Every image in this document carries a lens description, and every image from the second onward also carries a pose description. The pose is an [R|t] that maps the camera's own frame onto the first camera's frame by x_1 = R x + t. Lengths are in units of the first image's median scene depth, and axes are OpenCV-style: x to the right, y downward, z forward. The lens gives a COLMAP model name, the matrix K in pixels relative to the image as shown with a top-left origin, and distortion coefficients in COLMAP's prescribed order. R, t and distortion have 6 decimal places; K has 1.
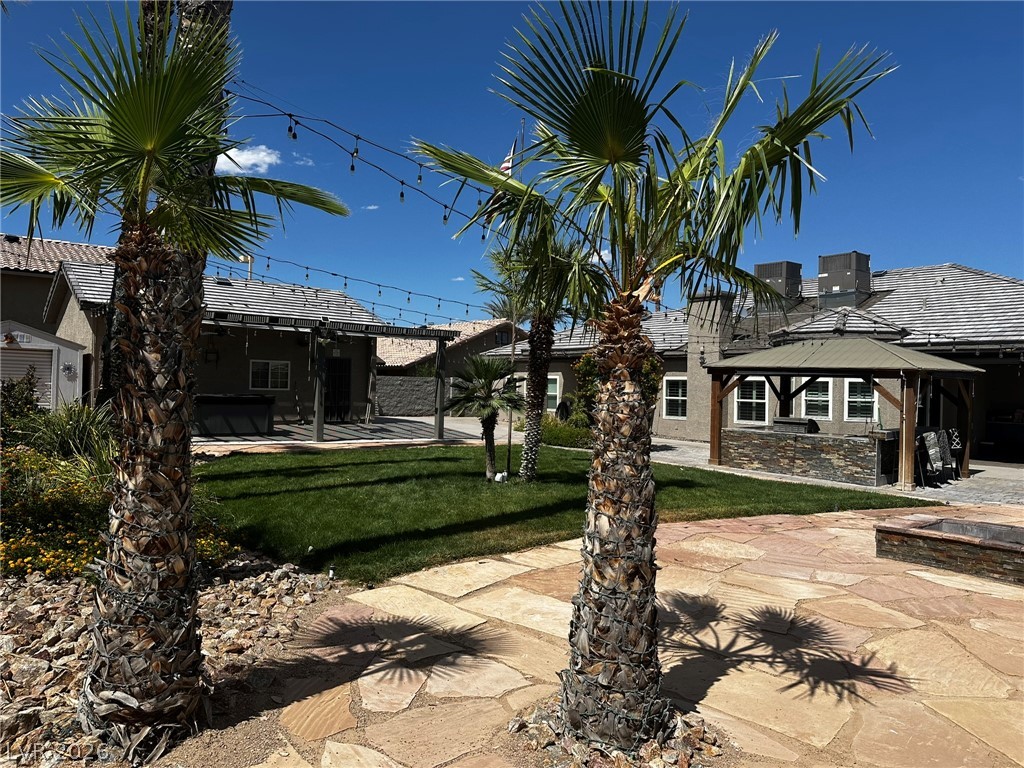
lens RADIAL K [[722.5, 0, 513.3], [0, 722.5, 371.9], [0, 0, 1]] dist [0.087528, -0.088292]
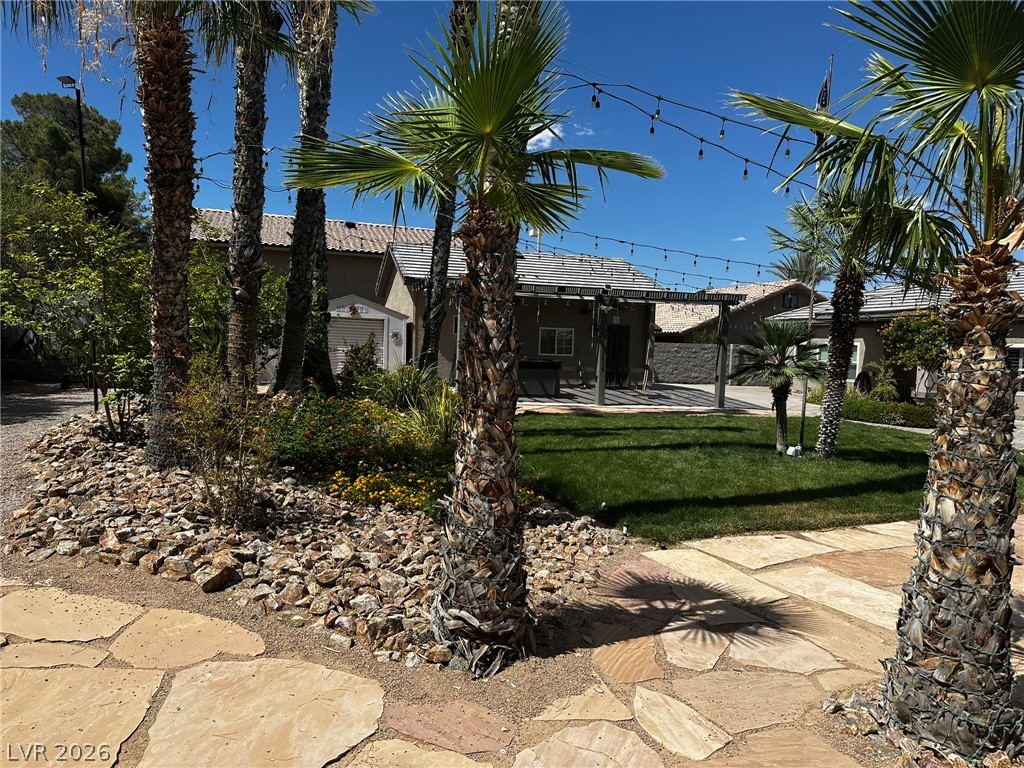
lens RADIAL K [[716.4, 0, 520.5], [0, 716.4, 383.7], [0, 0, 1]] dist [0.146721, -0.215309]
pose [[0.932792, 0.025410, -0.359517, -0.040985], [-0.002931, 0.998014, 0.062931, 0.002961], [0.360402, -0.057647, 0.931014, -0.010964]]
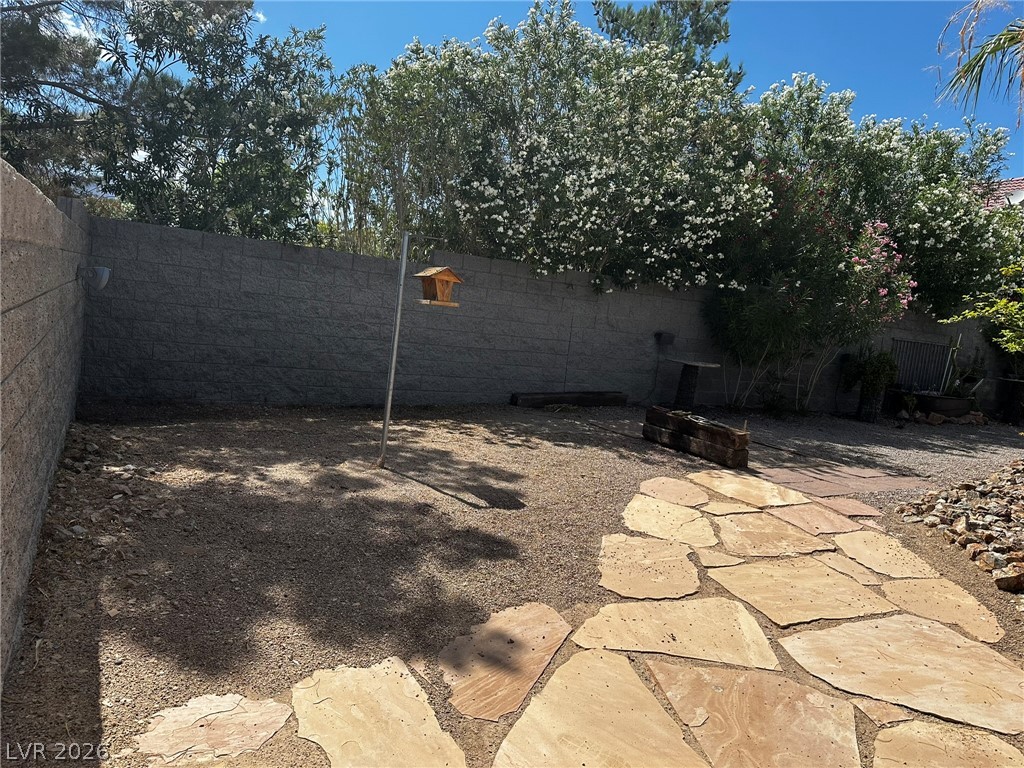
lens RADIAL K [[716.4, 0, 520.5], [0, 716.4, 383.7], [0, 0, 1]] dist [0.146721, -0.215309]
pose [[-0.163983, 0.061994, -0.984513, 0.442846], [-0.102551, 0.991544, 0.079518, 0.052142], [0.981118, 0.114002, -0.156239, 0.249620]]
